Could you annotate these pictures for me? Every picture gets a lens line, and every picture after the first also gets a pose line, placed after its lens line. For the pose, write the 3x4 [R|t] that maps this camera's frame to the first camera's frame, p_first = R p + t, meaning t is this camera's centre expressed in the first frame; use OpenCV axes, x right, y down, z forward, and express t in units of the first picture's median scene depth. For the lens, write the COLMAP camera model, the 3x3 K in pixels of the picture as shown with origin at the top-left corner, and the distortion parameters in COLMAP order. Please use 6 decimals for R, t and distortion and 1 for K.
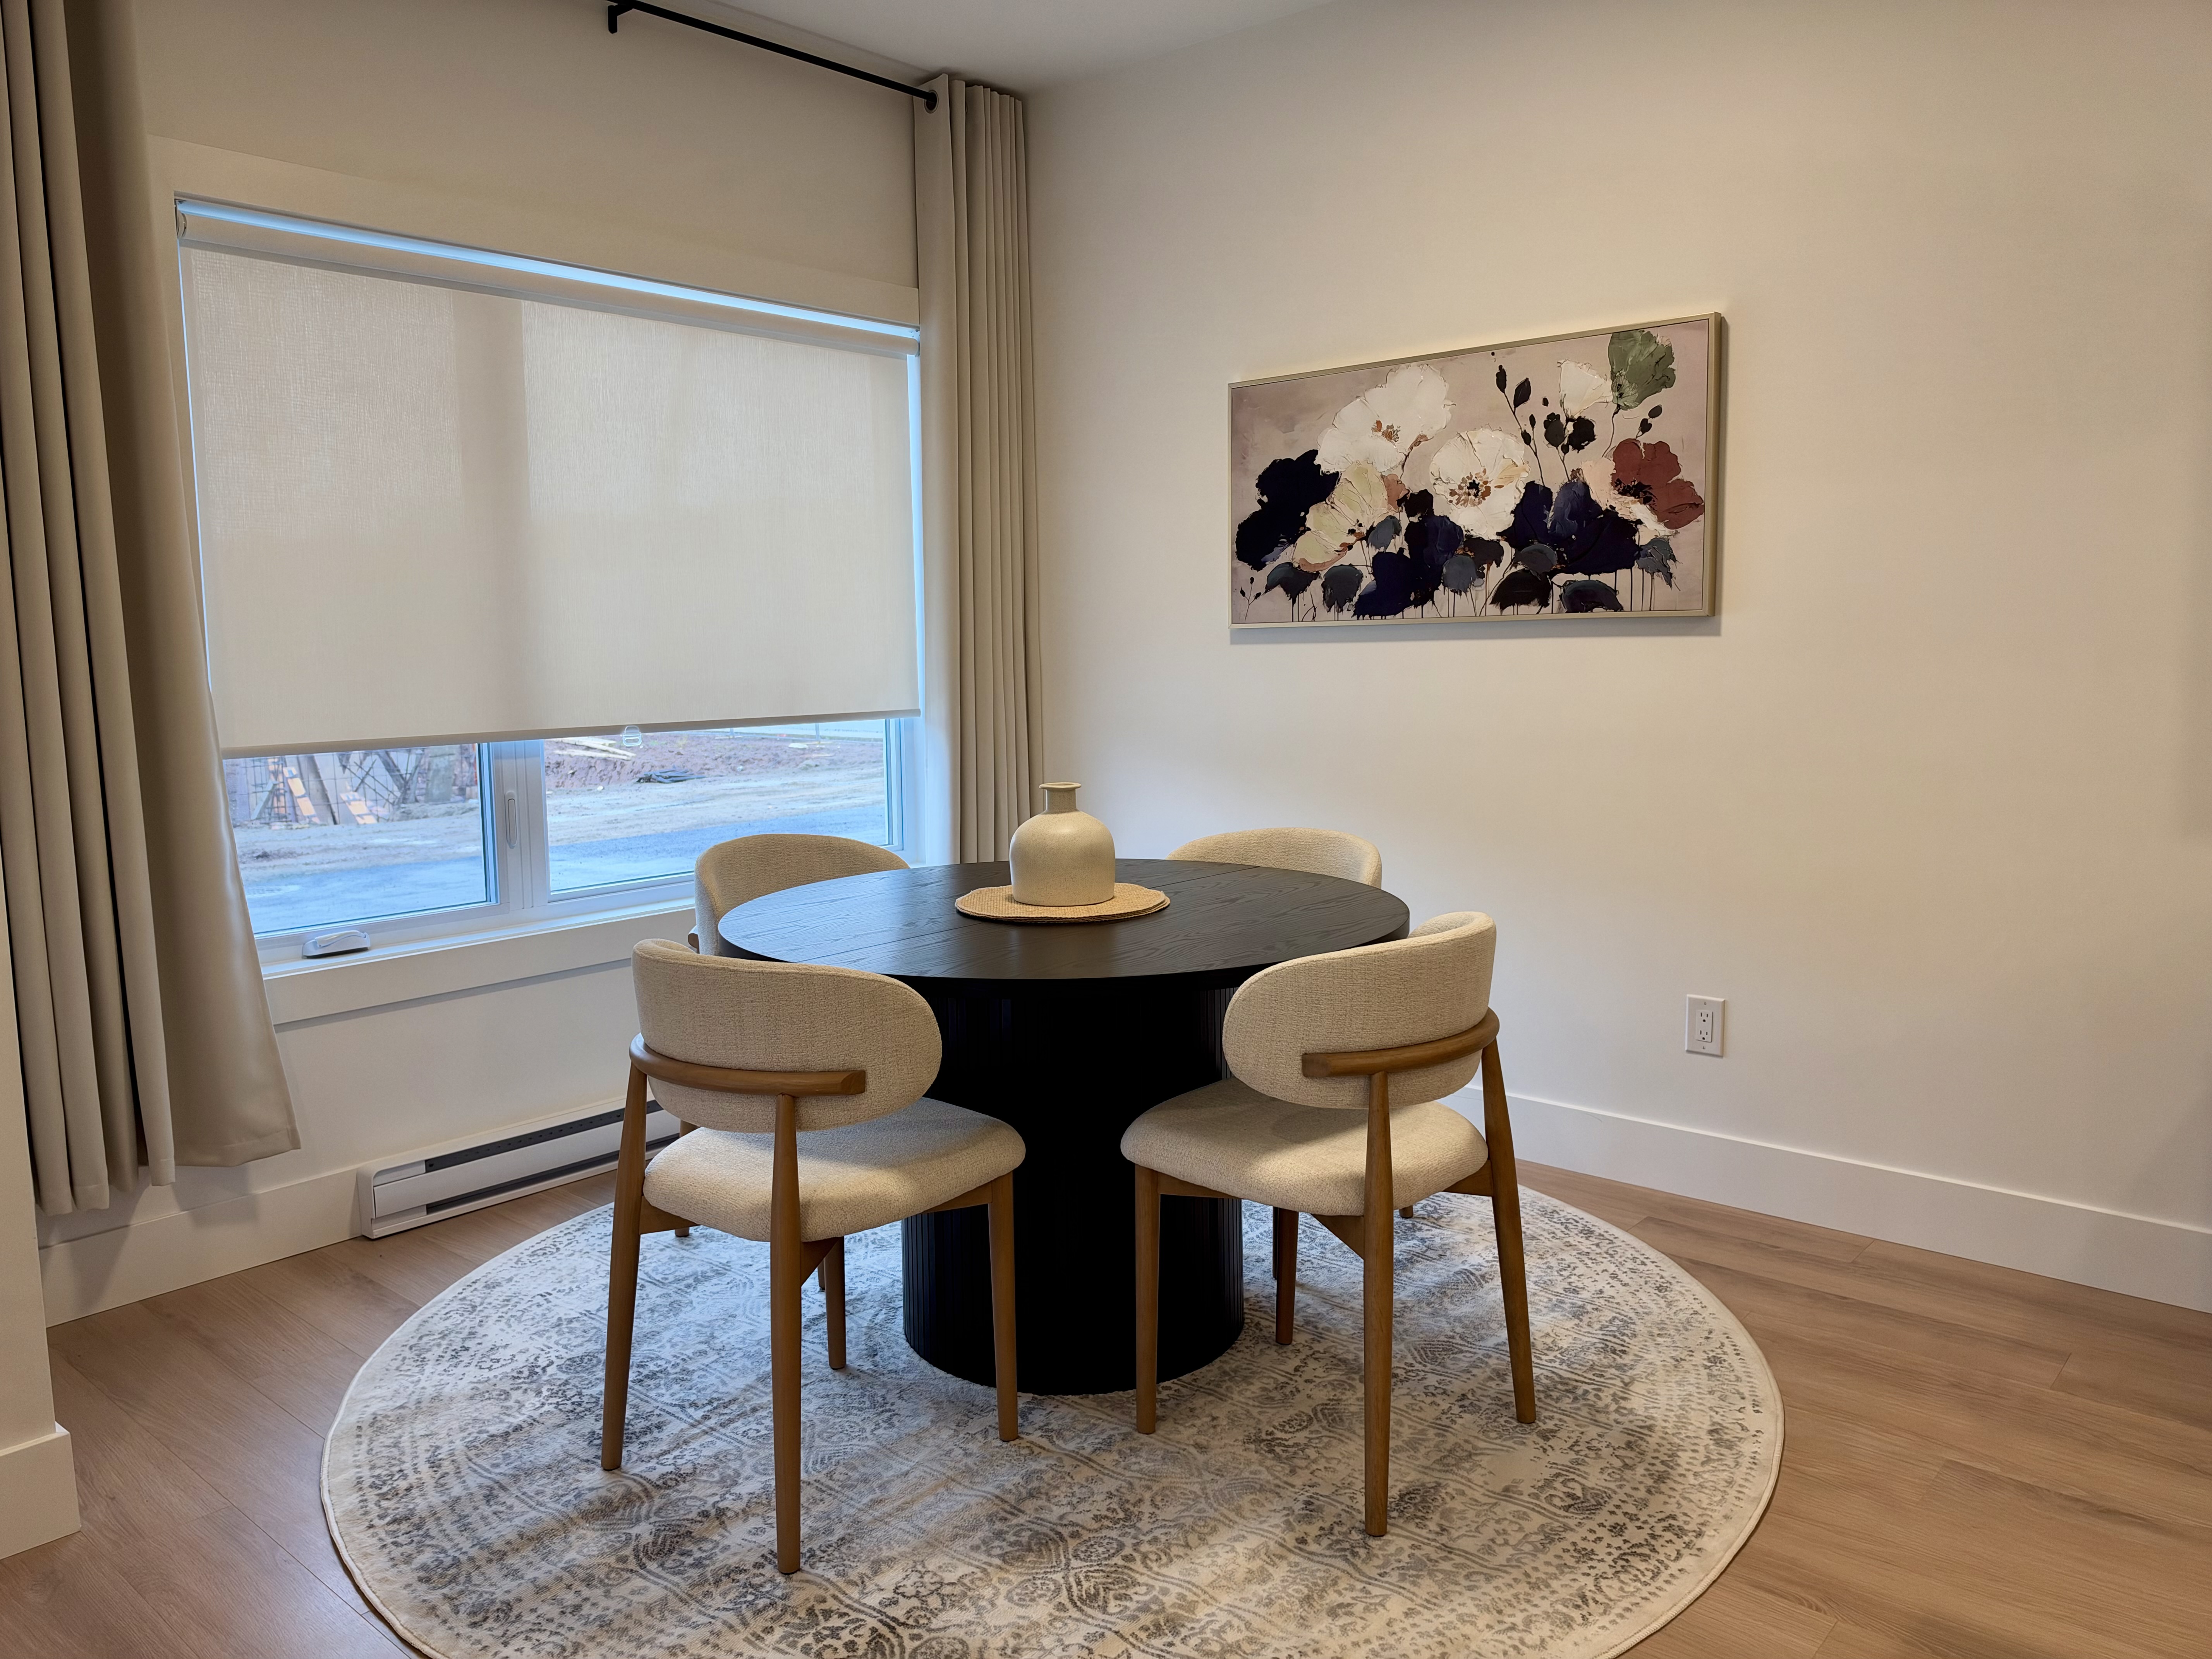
lens RADIAL K [[1590.8, 0, 1053.7], [0, 1590.8, 829.8], [0, 0, 1]] dist [0.035352, -0.066686]
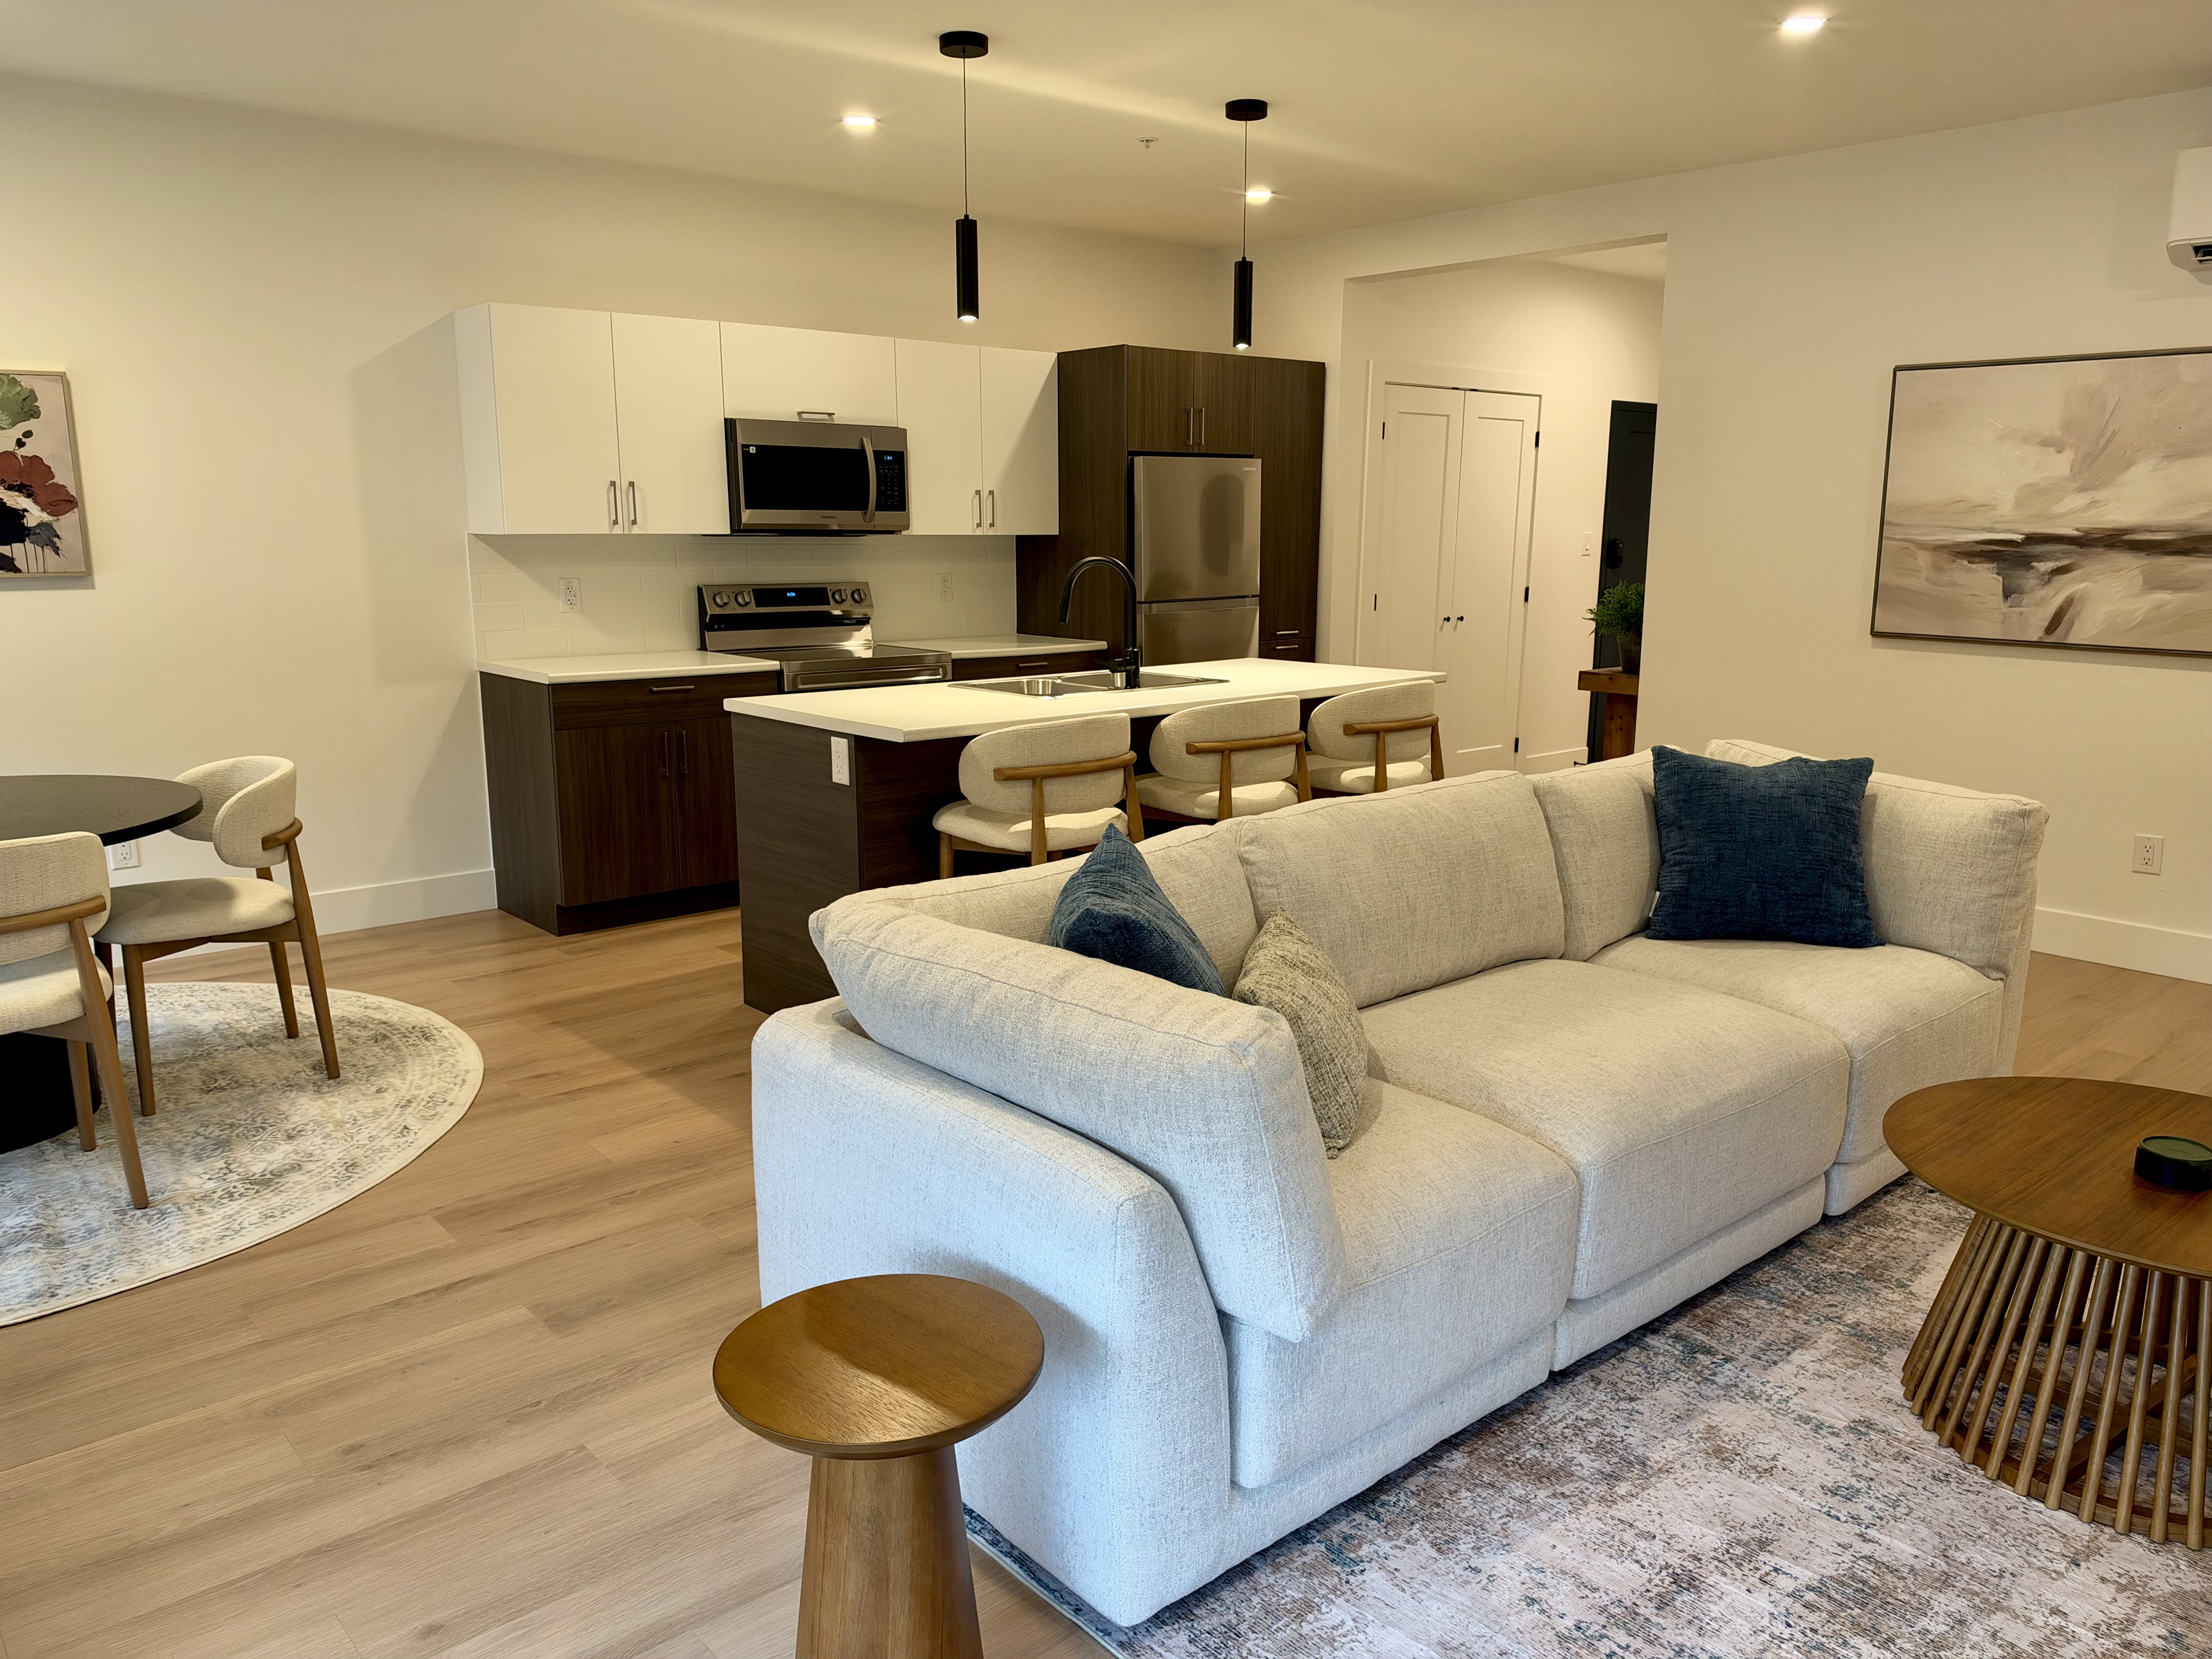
lens RADIAL K [[1590.8, 0, 1116.8], [0, 1590.8, 839.2], [0, 0, 1]] dist [0.035352, -0.066686]
pose [[0.106901, -0.179501, 0.977932, -0.938798], [0.112580, 0.979428, 0.167469, -0.031183], [-0.987875, 0.092193, 0.124911, -0.114009]]
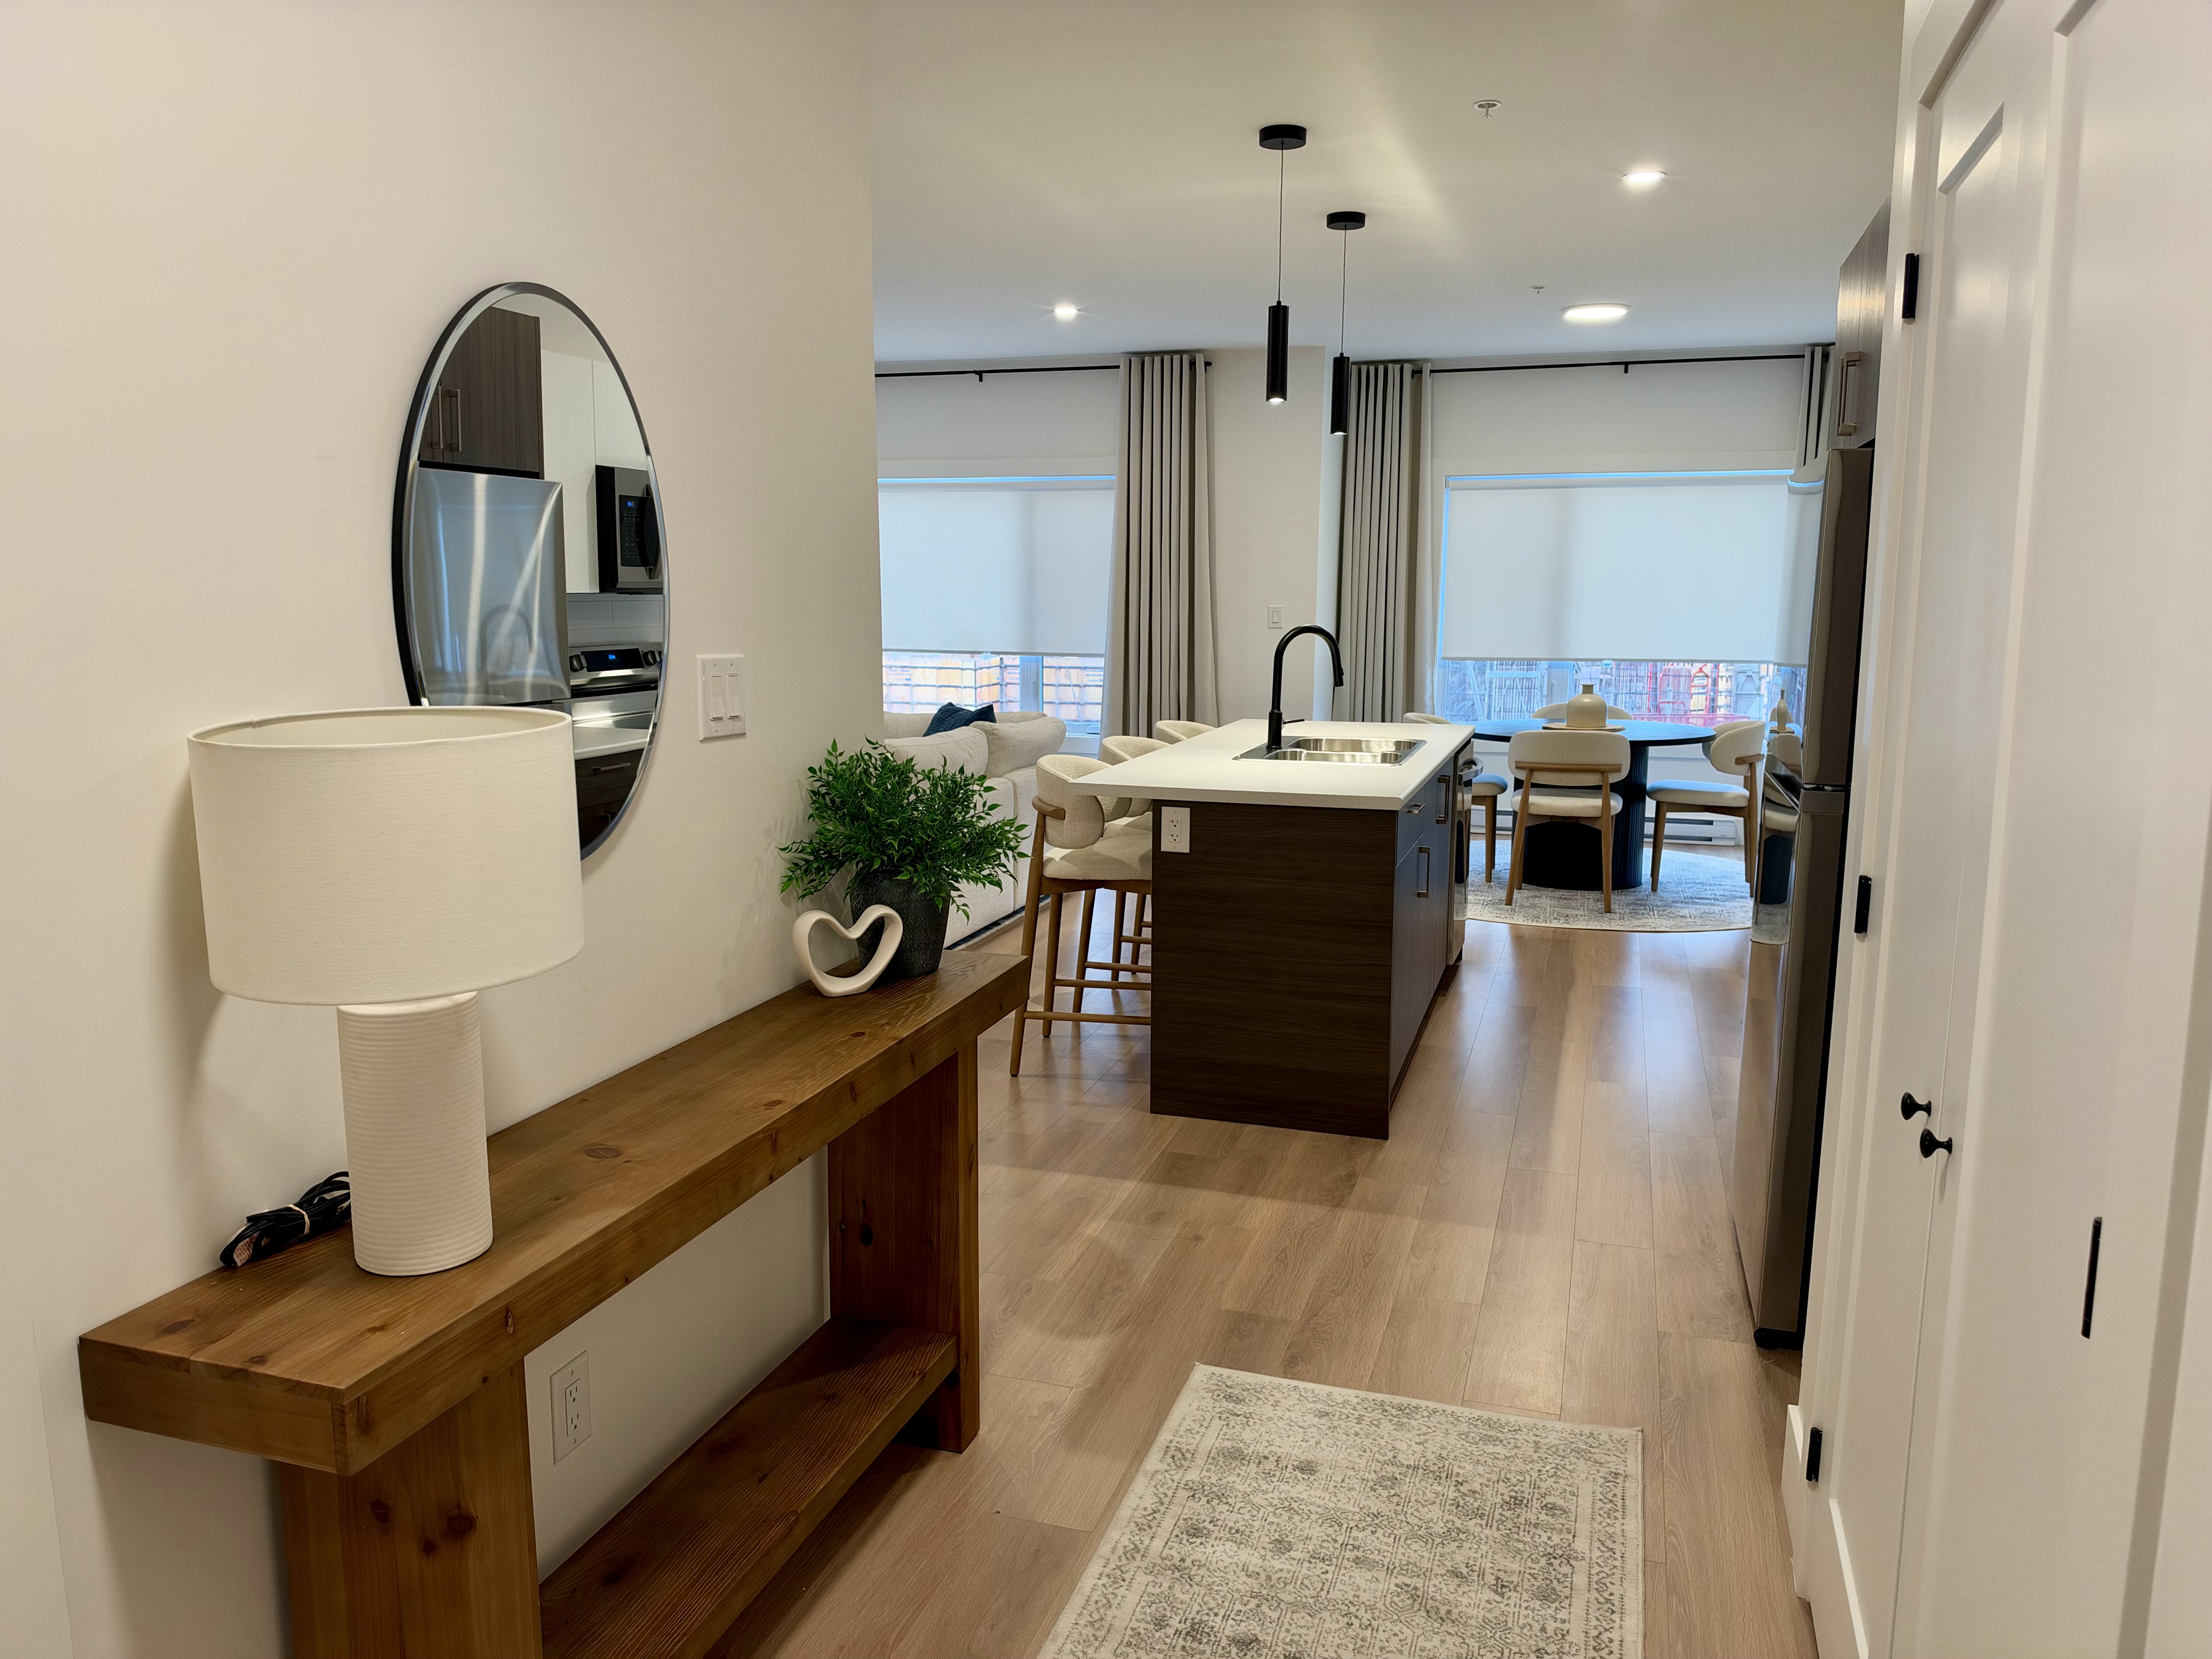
lens RADIAL K [[1590.8, 0, 1111.7], [0, 1590.8, 829.9], [0, 0, 1]] dist [0.035352, -0.066686]
pose [[0.424557, 0.156452, -0.891781, 1.754731], [-0.115817, 0.986250, 0.117888, -0.009650], [0.897963, 0.053234, 0.436839, -0.767627]]
